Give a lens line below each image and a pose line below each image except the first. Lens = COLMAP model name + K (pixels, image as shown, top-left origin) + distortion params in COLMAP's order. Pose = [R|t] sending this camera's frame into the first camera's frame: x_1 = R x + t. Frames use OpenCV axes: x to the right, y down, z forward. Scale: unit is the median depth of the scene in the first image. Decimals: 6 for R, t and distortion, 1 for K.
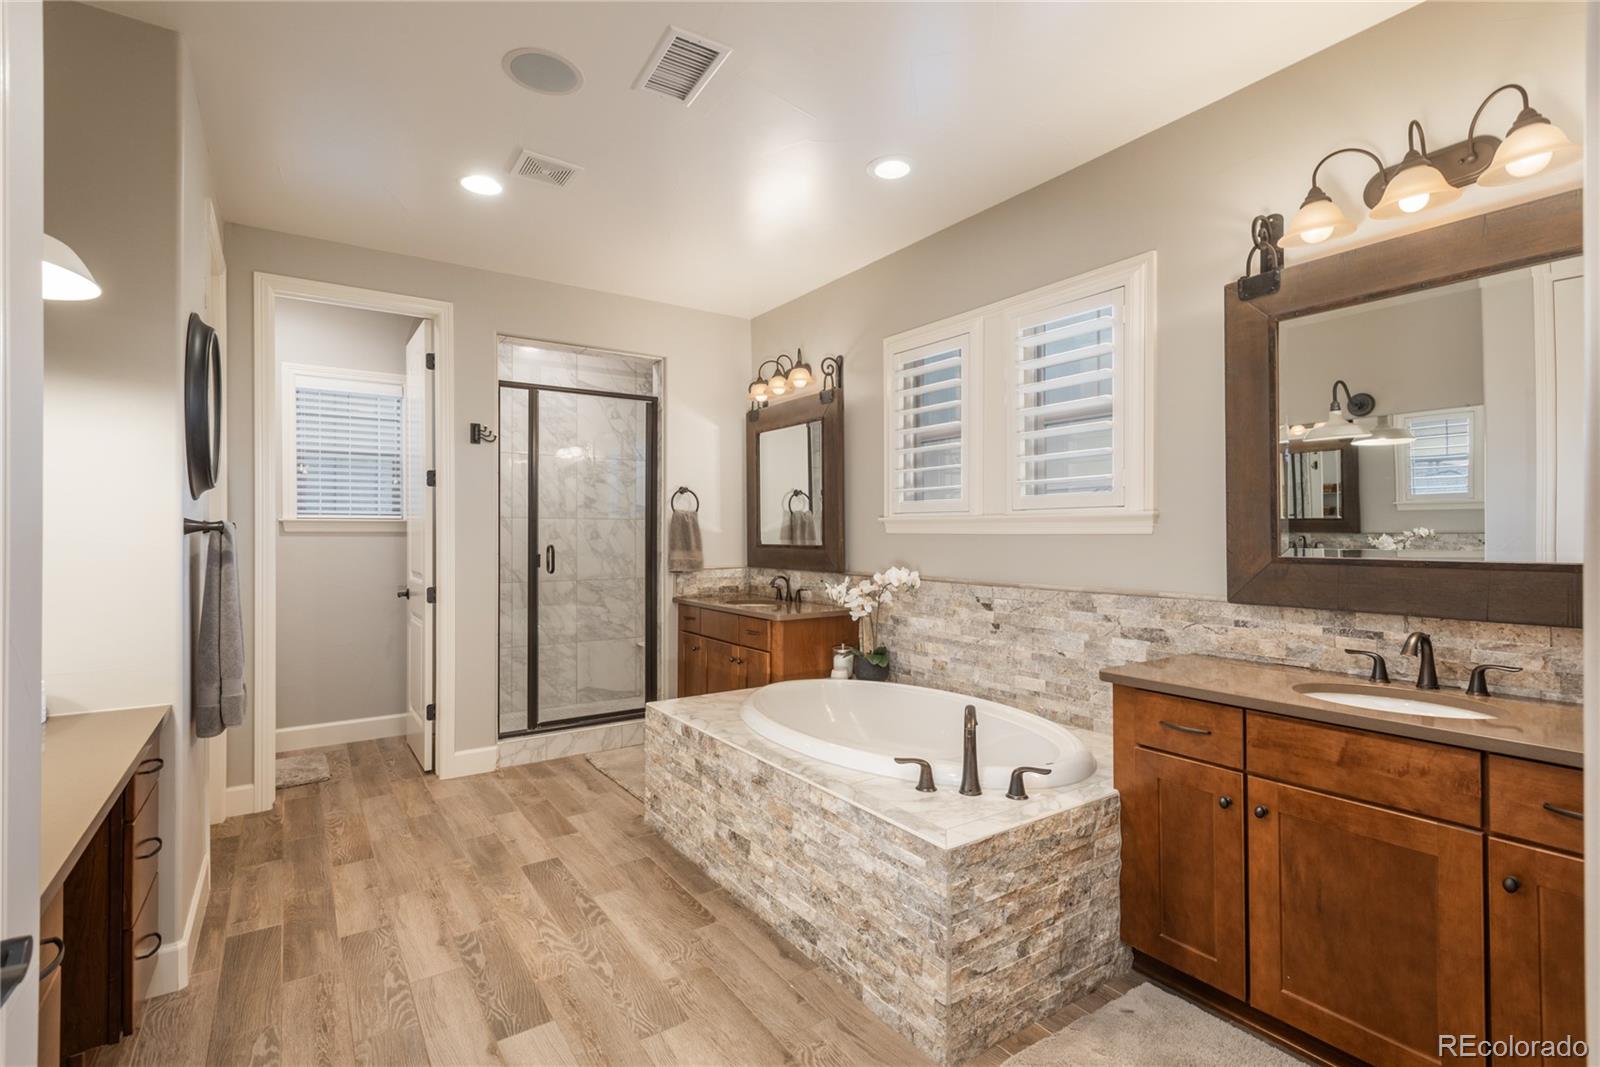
lens RADIAL K [[745.8, 0, 811.0], [0, 745.8, 531.0], [0, 0, 1]] dist [0.017089, -0.007310]
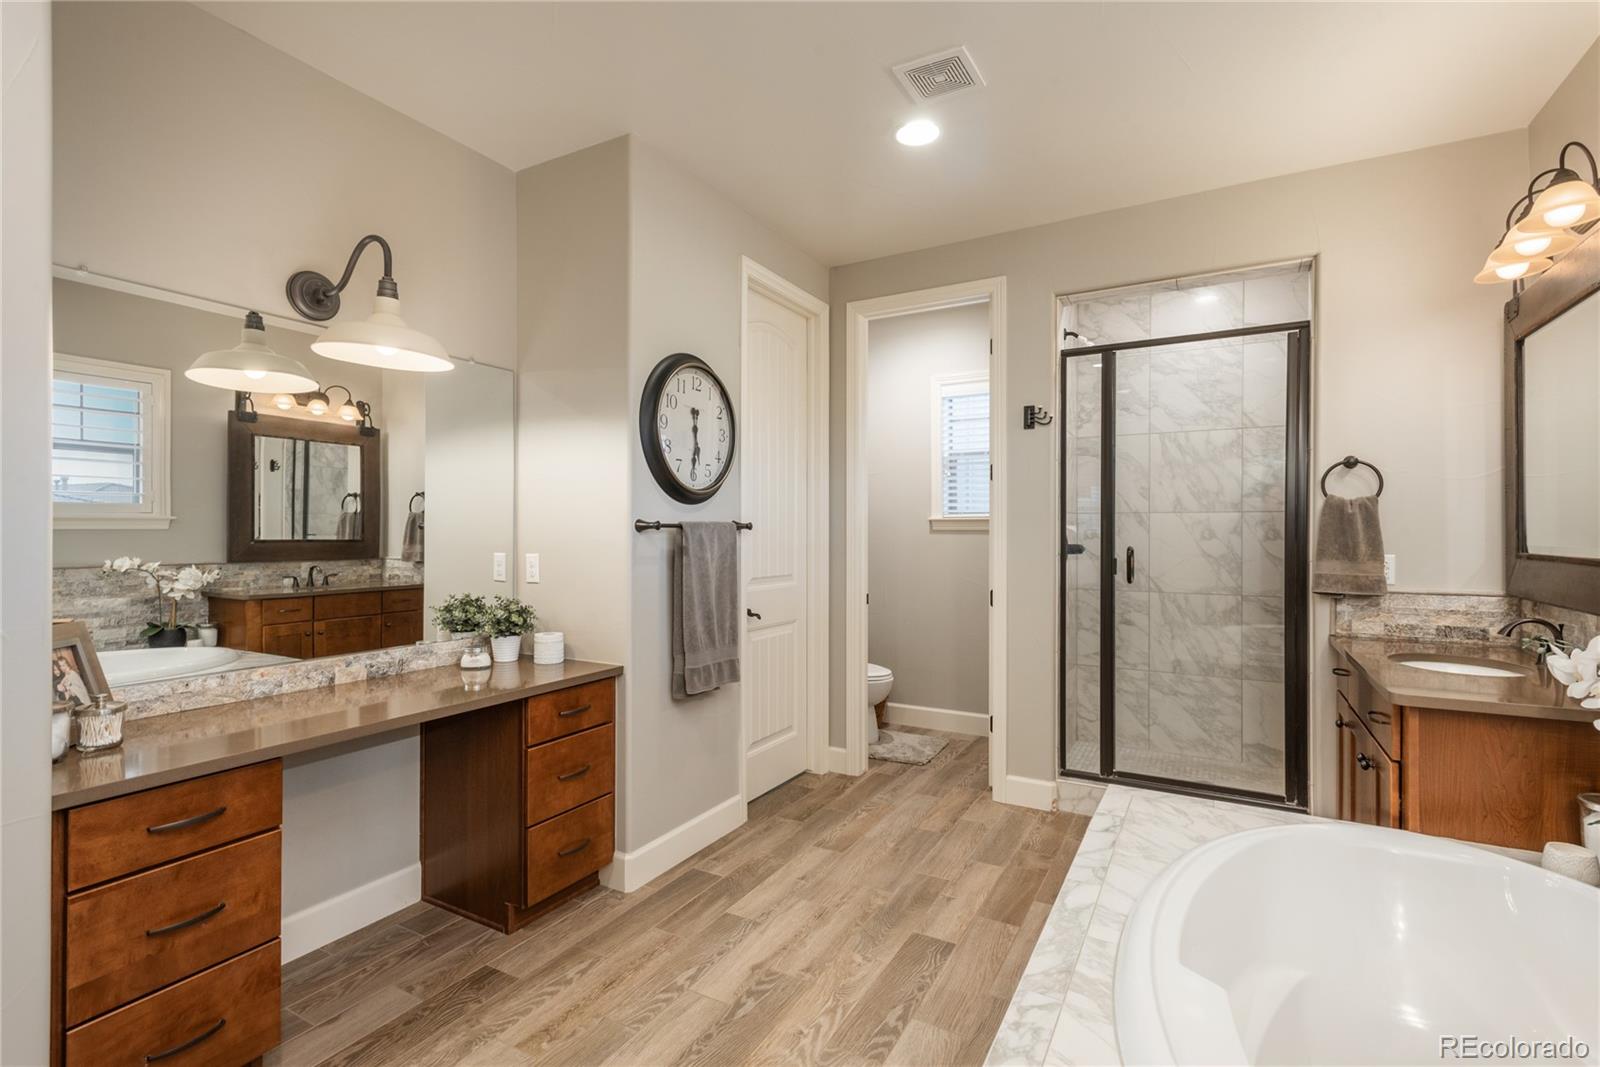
lens RADIAL K [[745.8, 0, 801.0], [0, 745.8, 530.6], [0, 0, 1]] dist [0.017089, -0.007310]
pose [[0.432607, 0.000500, -0.901583, 0.222053], [0.001522, 0.999998, 0.001285, 0.000431], [0.901581, -0.001928, 0.432605, 0.381143]]
